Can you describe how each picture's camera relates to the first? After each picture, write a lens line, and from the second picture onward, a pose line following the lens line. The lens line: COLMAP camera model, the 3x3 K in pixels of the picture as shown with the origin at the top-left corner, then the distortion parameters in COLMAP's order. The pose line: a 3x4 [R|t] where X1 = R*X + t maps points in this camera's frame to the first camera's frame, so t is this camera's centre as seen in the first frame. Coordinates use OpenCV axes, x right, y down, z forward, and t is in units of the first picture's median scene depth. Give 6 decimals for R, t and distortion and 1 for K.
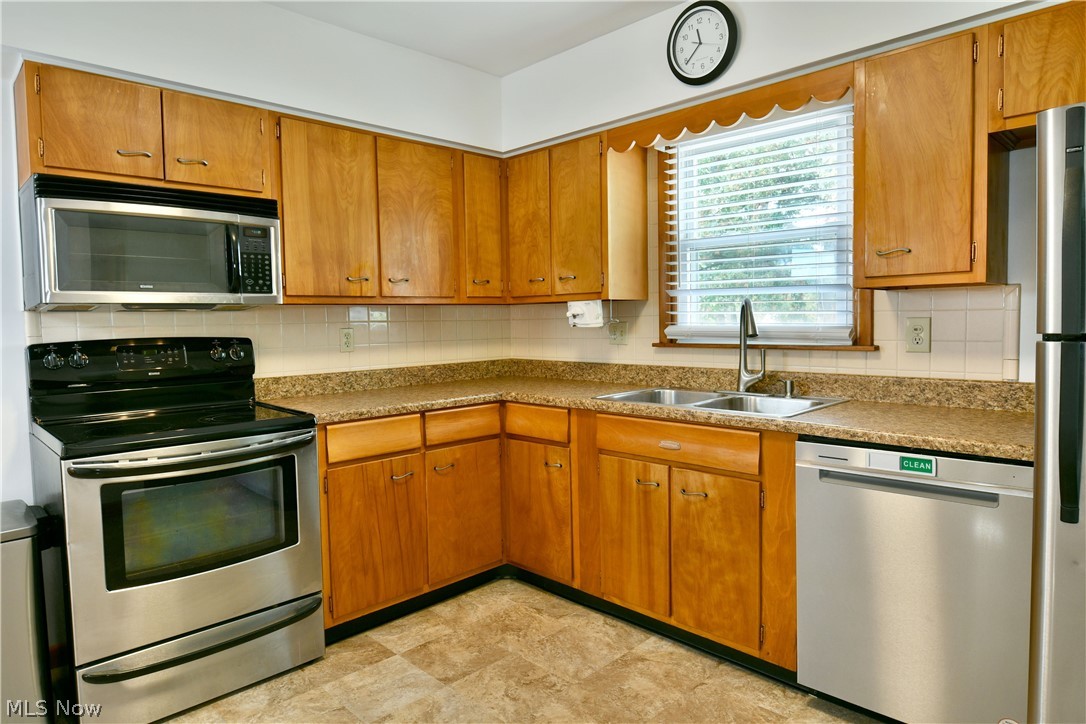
lens RADIAL K [[657.1, 0, 539.0], [0, 657.1, 341.2], [0, 0, 1]] dist [-0.014211, -0.001985]
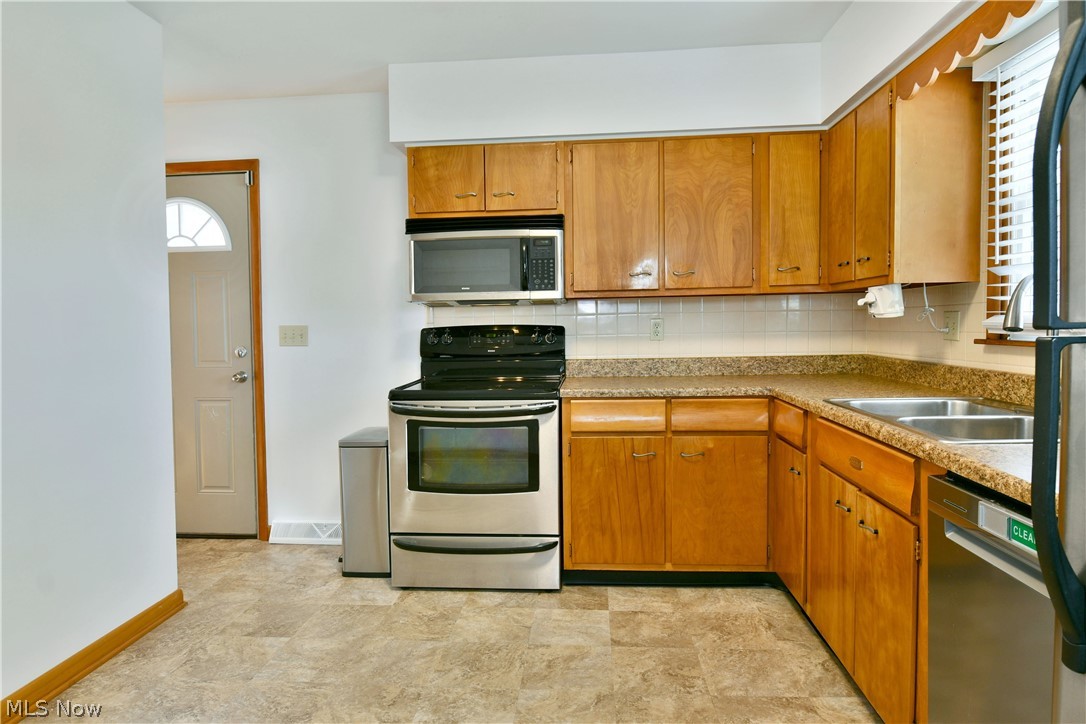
lens RADIAL K [[659.5, 0, 539.1], [0, 659.5, 331.9], [0, 0, 1]] dist [-0.010542, -0.004523]
pose [[0.653246, 0.016046, -0.756975, 0.519281], [-0.018088, 0.999821, 0.005585, -0.000230], [0.756929, 0.010044, 0.653419, 0.163290]]
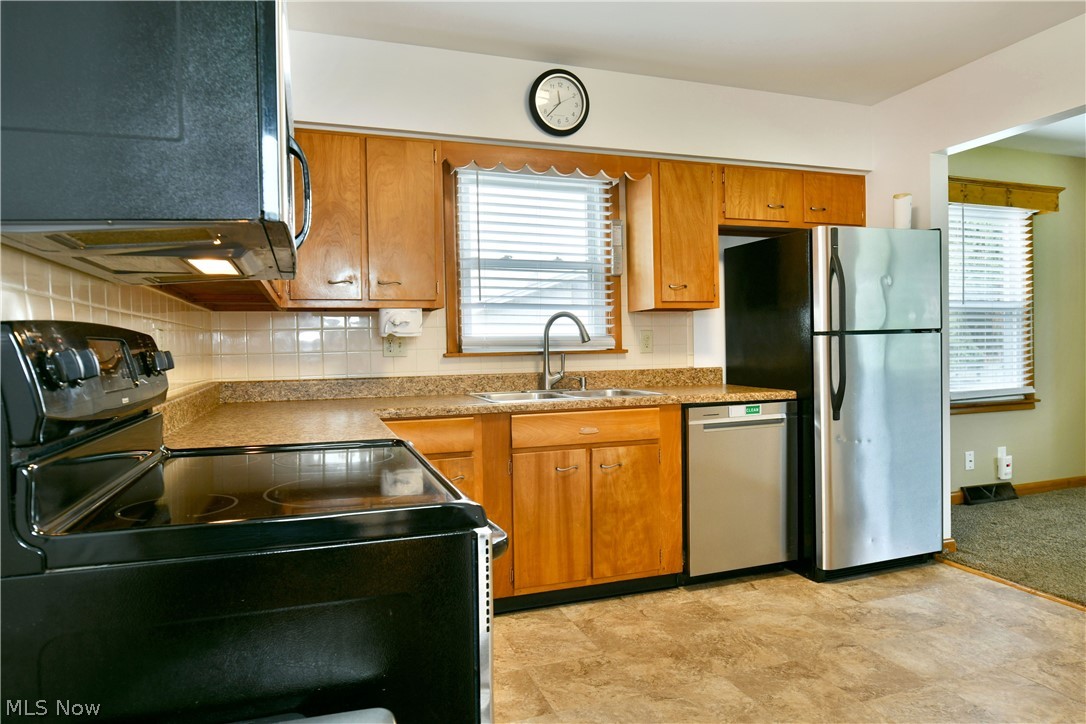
lens RADIAL K [[657.1, 0, 539.0], [0, 657.1, 341.2], [0, 0, 1]] dist [-0.014211, -0.001985]
pose [[0.435599, 0.016513, 0.899990, -0.851508], [0.039809, 0.998500, -0.037588, 0.034757], [-0.899260, 0.052201, 0.434288, 0.514324]]
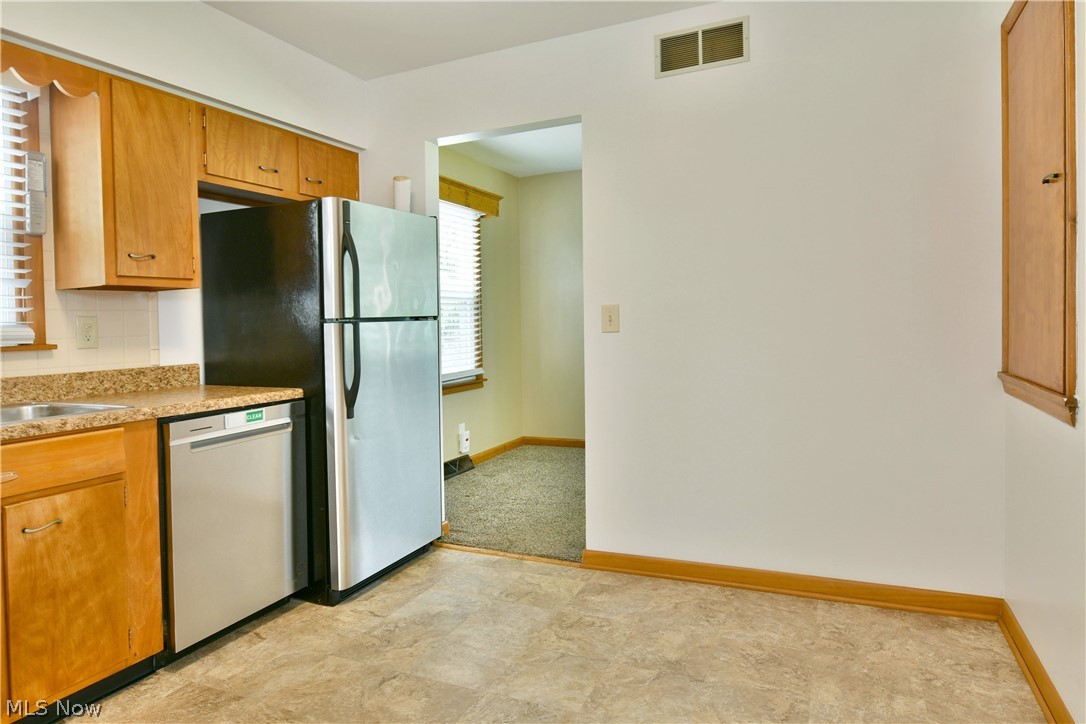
lens RADIAL K [[659.5, 0, 539.1], [0, 659.5, 331.9], [0, 0, 1]] dist [-0.010542, -0.004523]
pose [[-0.352598, 0.013186, 0.935682, -0.649149], [0.063686, 0.997921, 0.009936, 0.024444], [-0.933605, 0.063093, -0.352705, 0.632761]]
